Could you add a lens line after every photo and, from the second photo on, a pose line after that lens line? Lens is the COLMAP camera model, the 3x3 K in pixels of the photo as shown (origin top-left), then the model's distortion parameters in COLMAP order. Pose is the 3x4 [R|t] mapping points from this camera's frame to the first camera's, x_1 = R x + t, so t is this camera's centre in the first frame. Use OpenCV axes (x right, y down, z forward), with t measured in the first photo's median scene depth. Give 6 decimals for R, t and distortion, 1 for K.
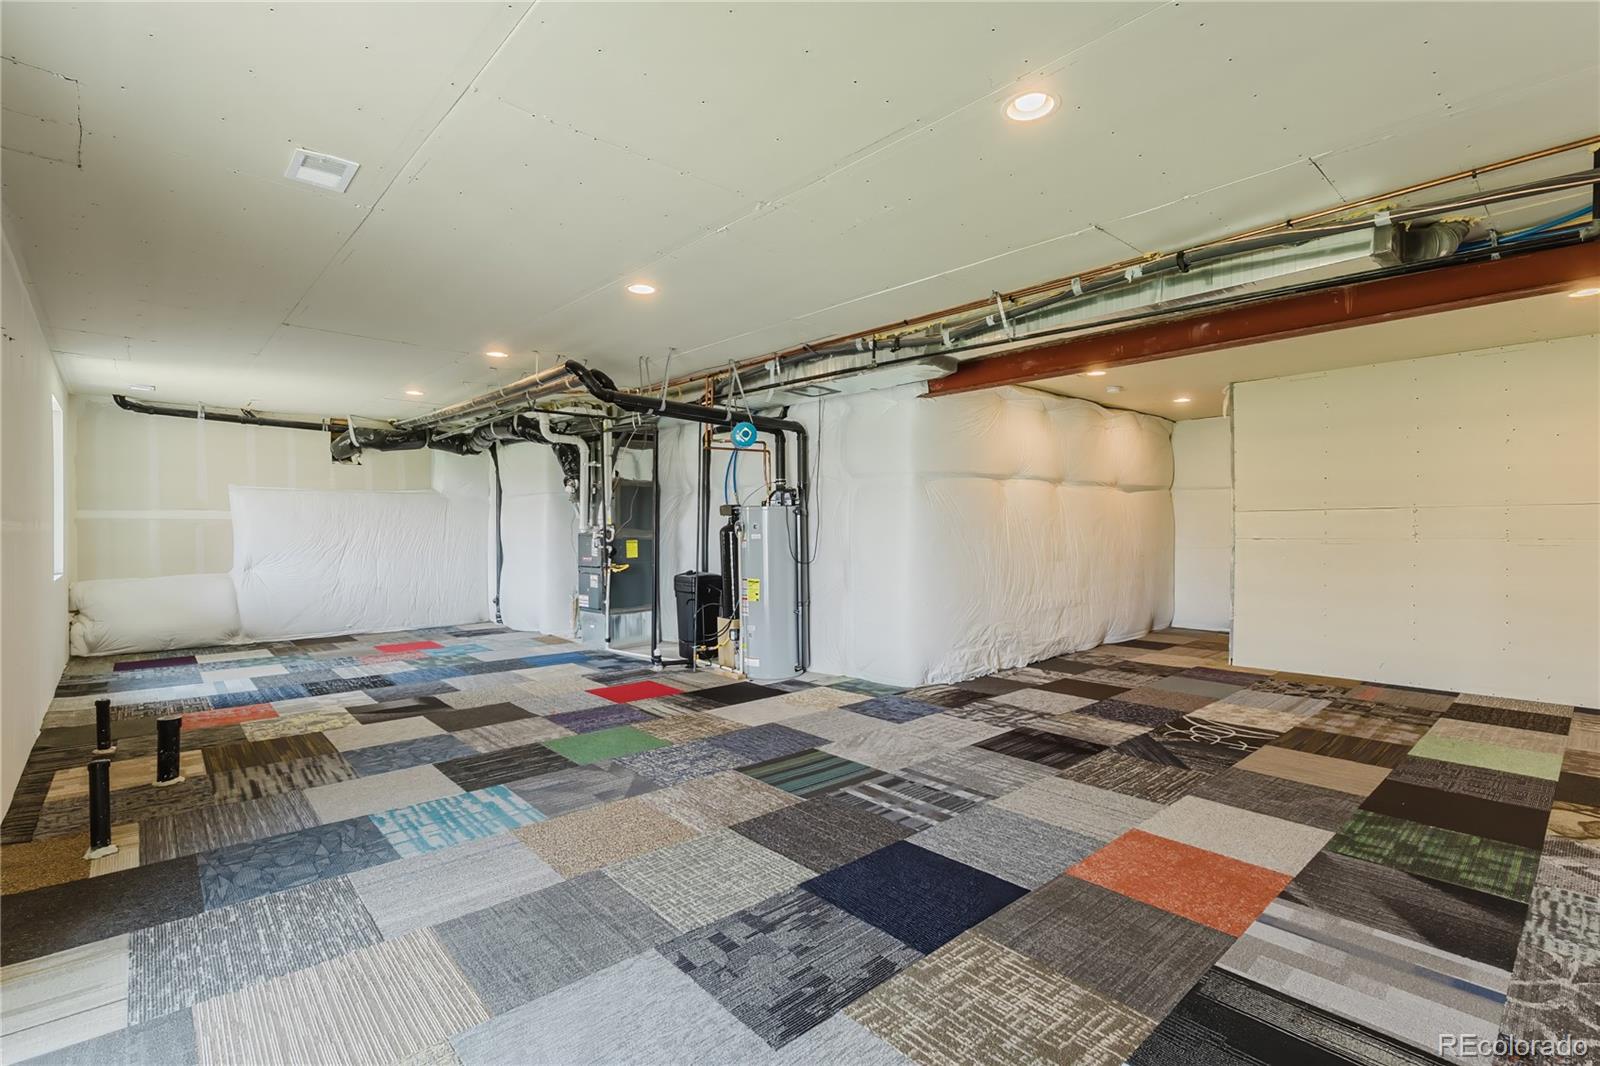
lens RADIAL K [[731.3, 0, 801.0], [0, 731.3, 531.3], [0, 0, 1]] dist [-0.000522, -0.000038]
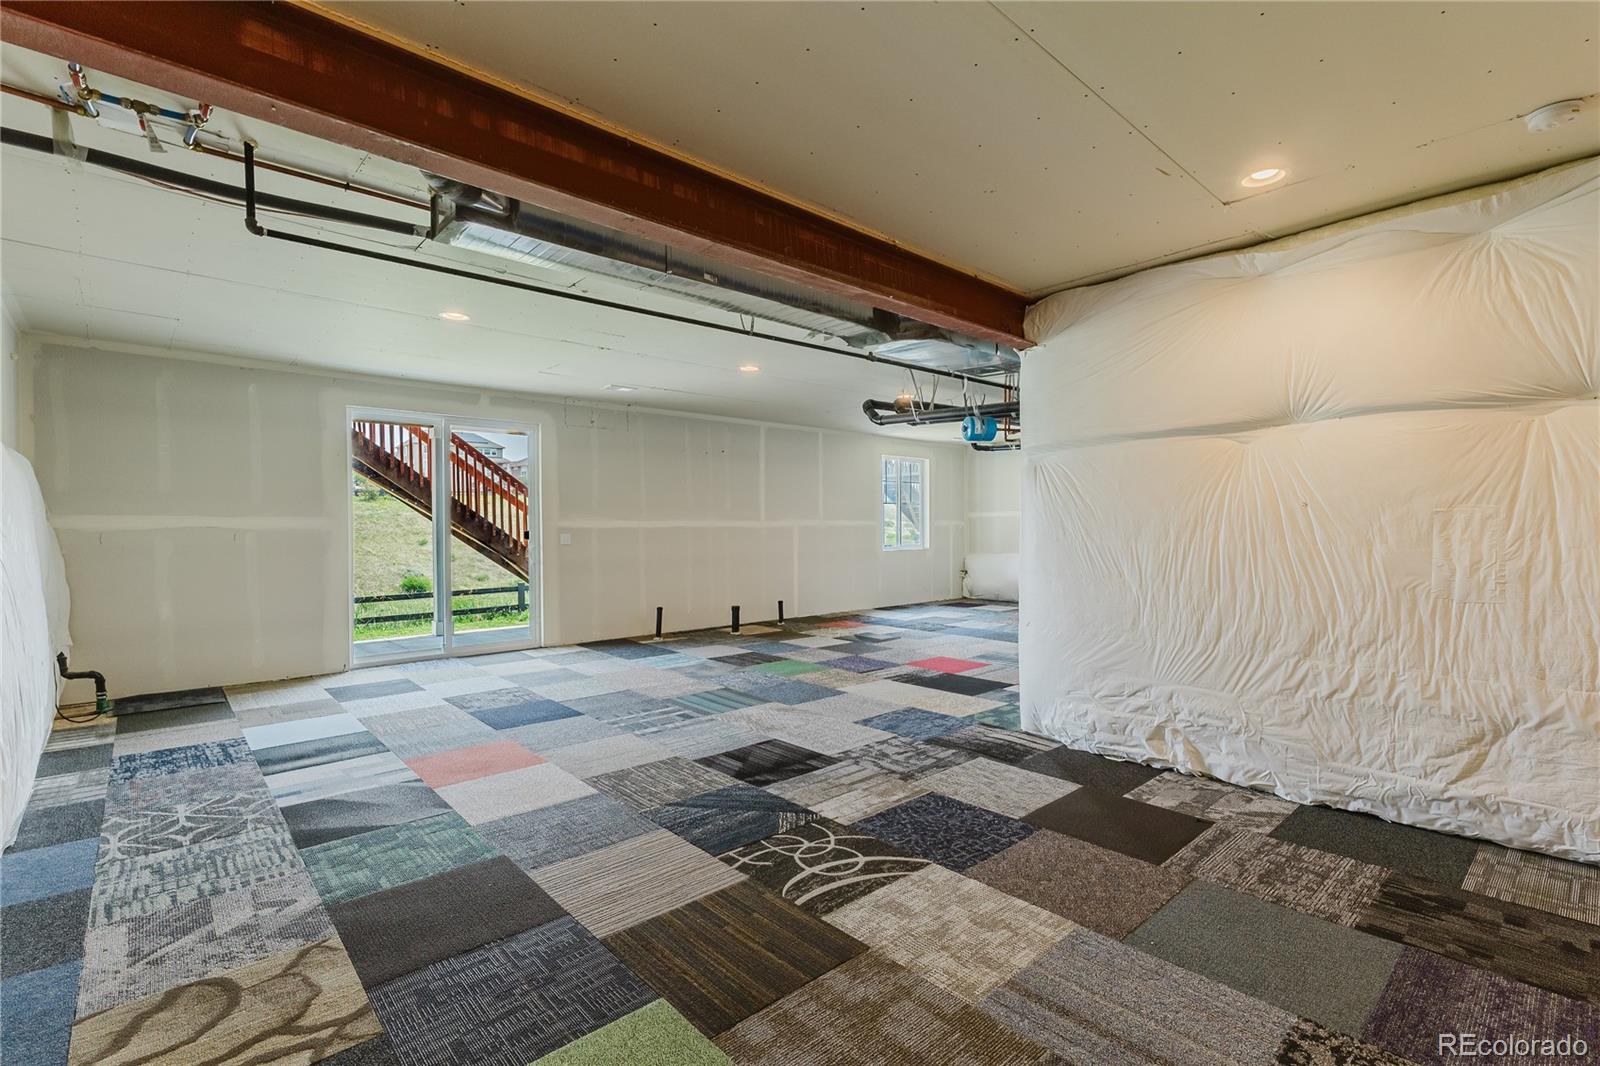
lens RADIAL K [[731.3, 0, 797.3], [0, 731.3, 531.3], [0, 0, 1]] dist [-0.000522, -0.000038]
pose [[-0.002601, 0.011476, -0.999931, 1.410928], [-0.000449, 0.999934, 0.011478, -0.006041], [0.999997, 0.000479, -0.002596, 1.178946]]
